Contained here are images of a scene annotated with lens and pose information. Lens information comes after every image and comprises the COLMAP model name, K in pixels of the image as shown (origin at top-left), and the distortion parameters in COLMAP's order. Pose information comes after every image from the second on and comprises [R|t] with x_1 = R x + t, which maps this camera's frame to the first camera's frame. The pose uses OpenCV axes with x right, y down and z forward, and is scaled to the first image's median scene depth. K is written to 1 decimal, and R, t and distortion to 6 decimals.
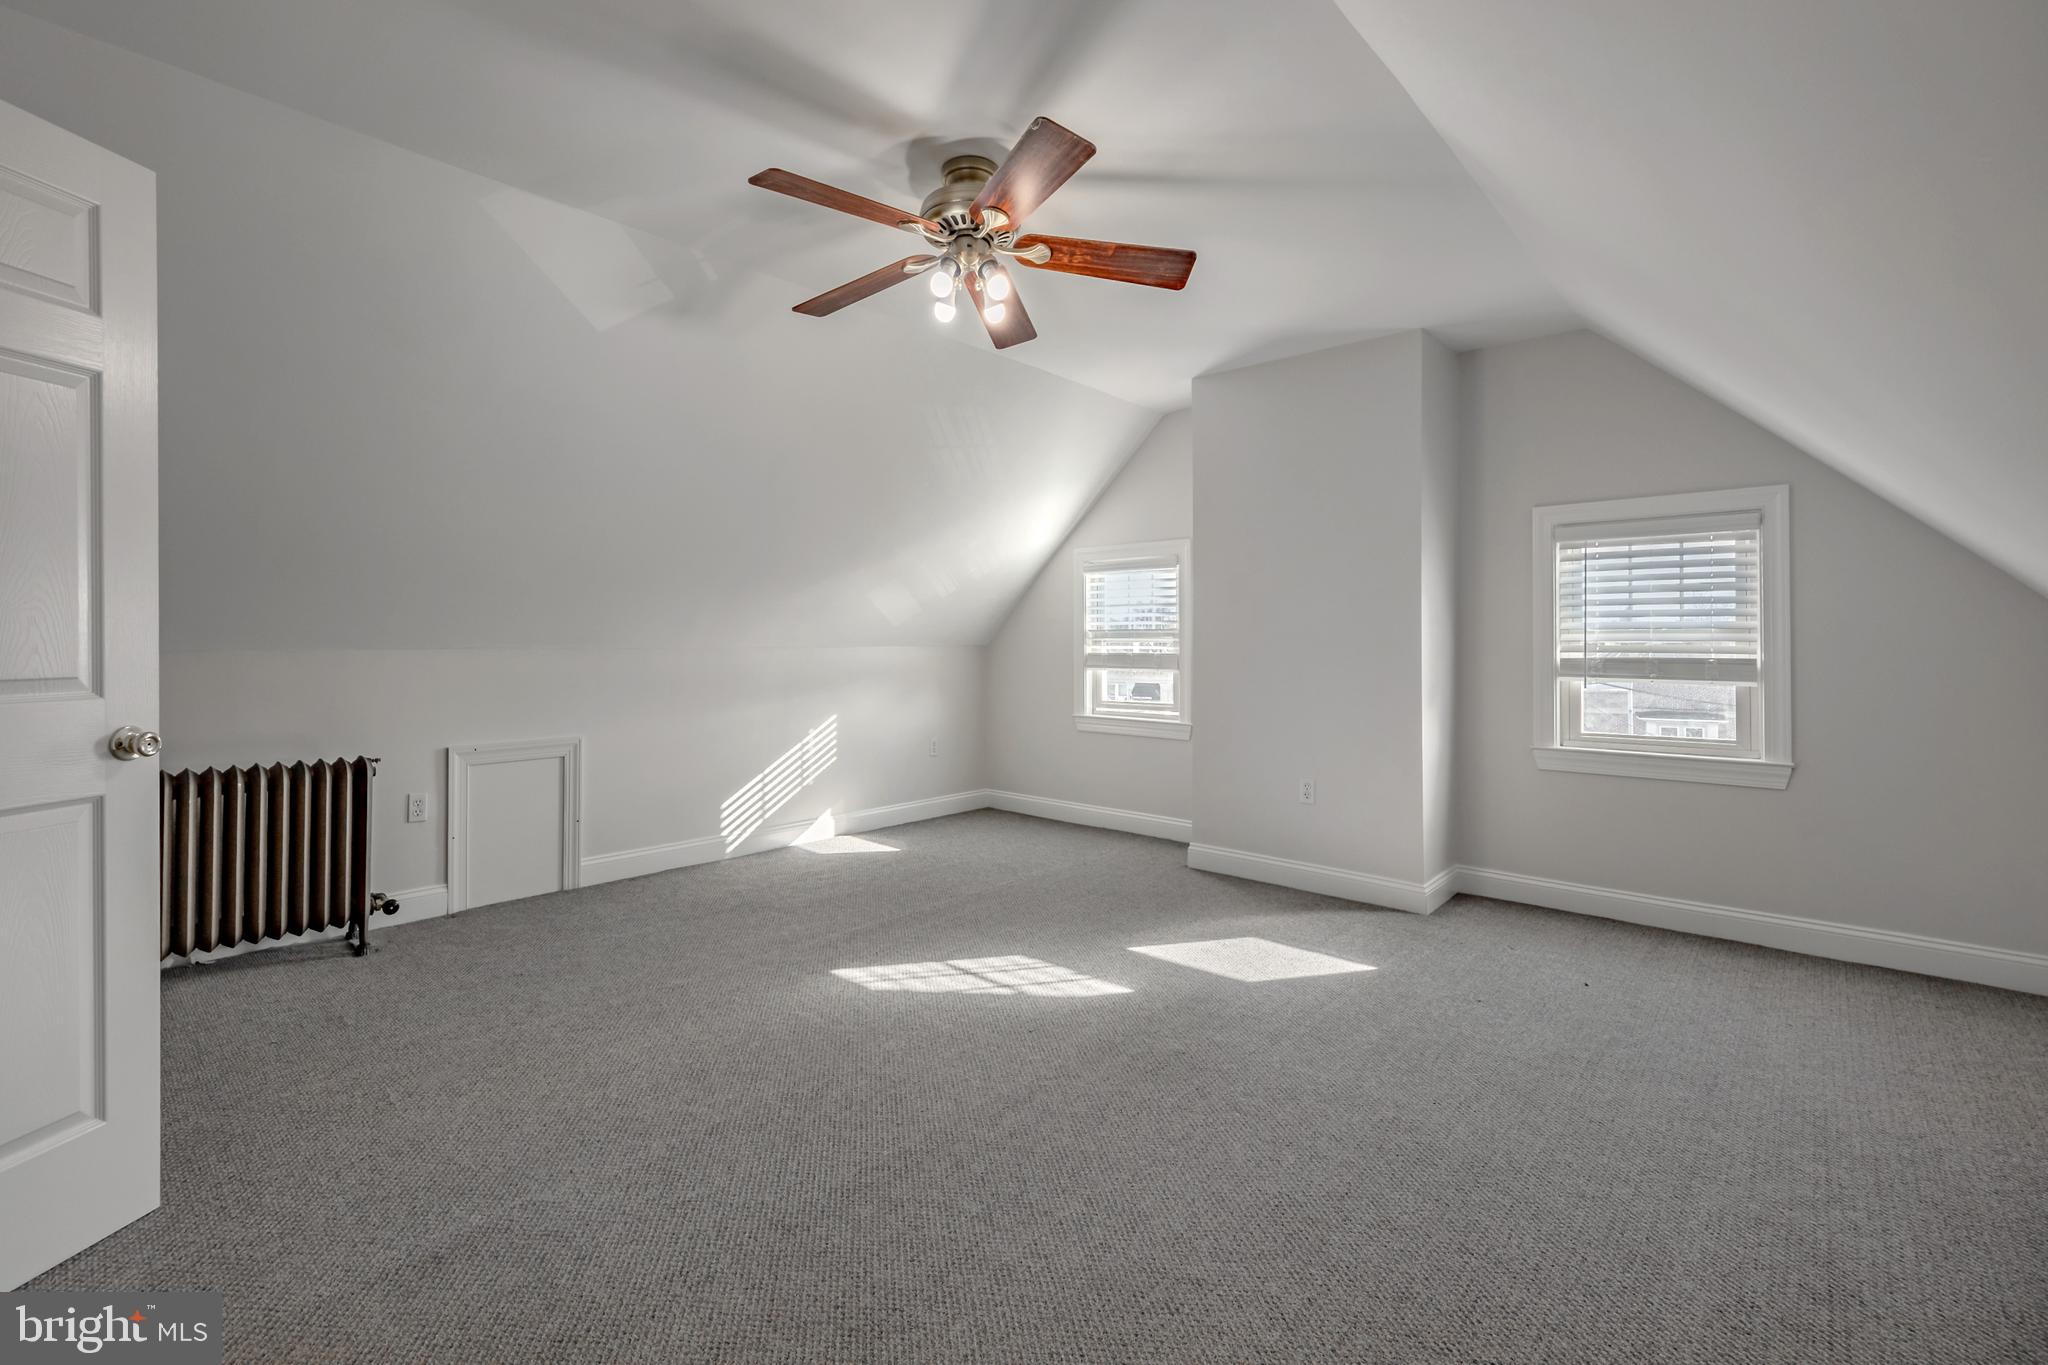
lens RADIAL K [[955.4, 0, 1017.6], [0, 955.4, 647.4], [0, 0, 1]] dist [0.018606, 0.000053]
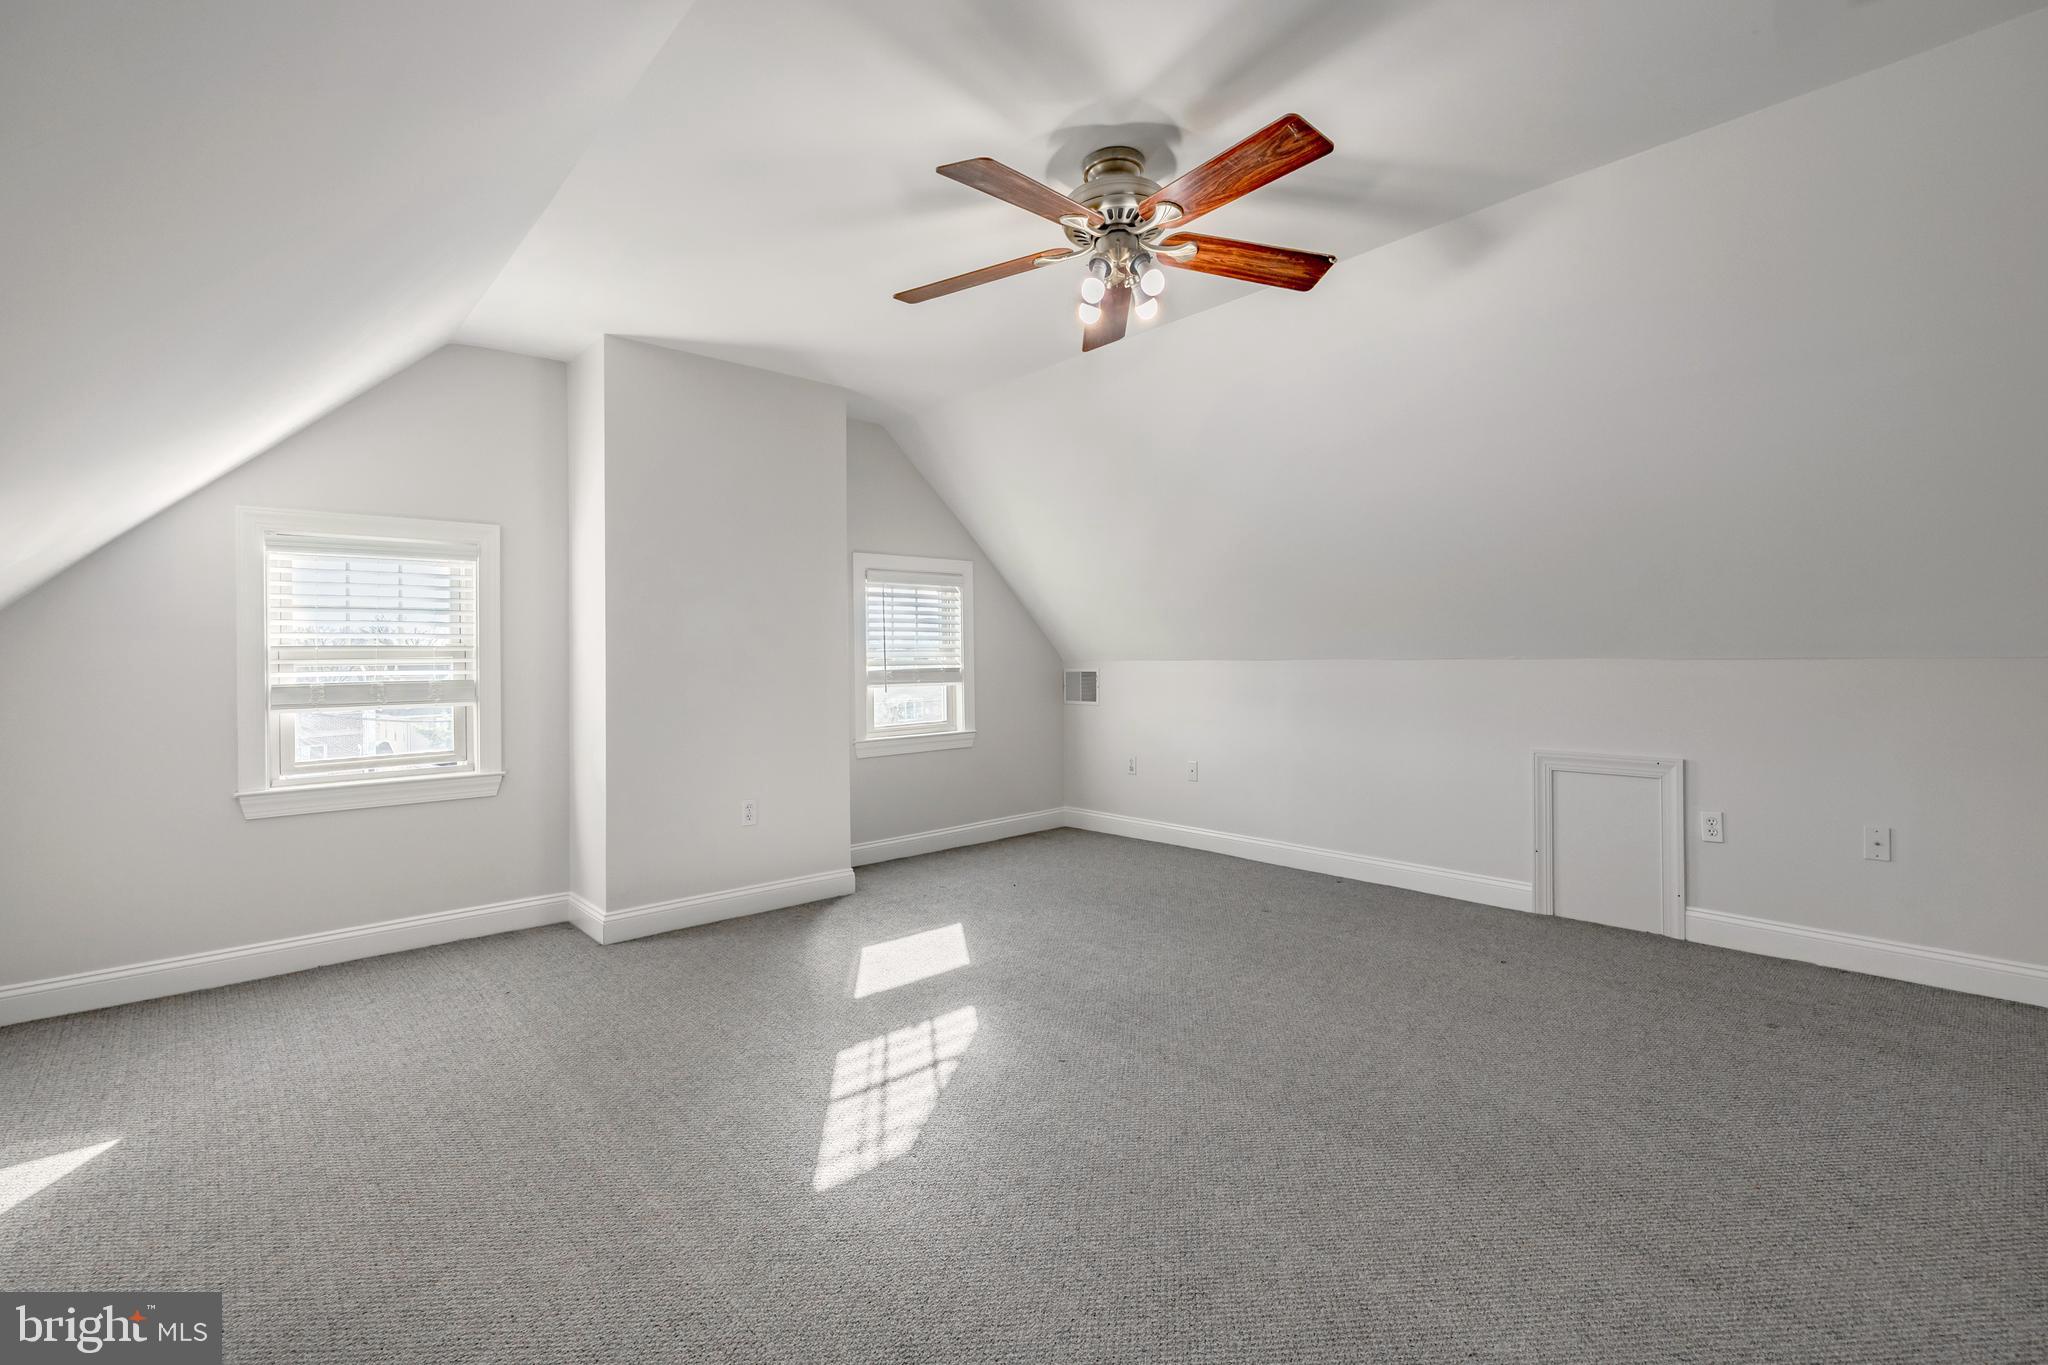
lens RADIAL K [[925.3, 0, 1027.9], [0, 925.3, 659.3], [0, 0, 1]] dist [-0.004143, -0.000034]
pose [[0.066845, 0.000120, 0.997763, -0.686565], [0.023369, 0.999725, -0.001686, 0.002675], [-0.997490, 0.023429, 0.066824, 0.724551]]
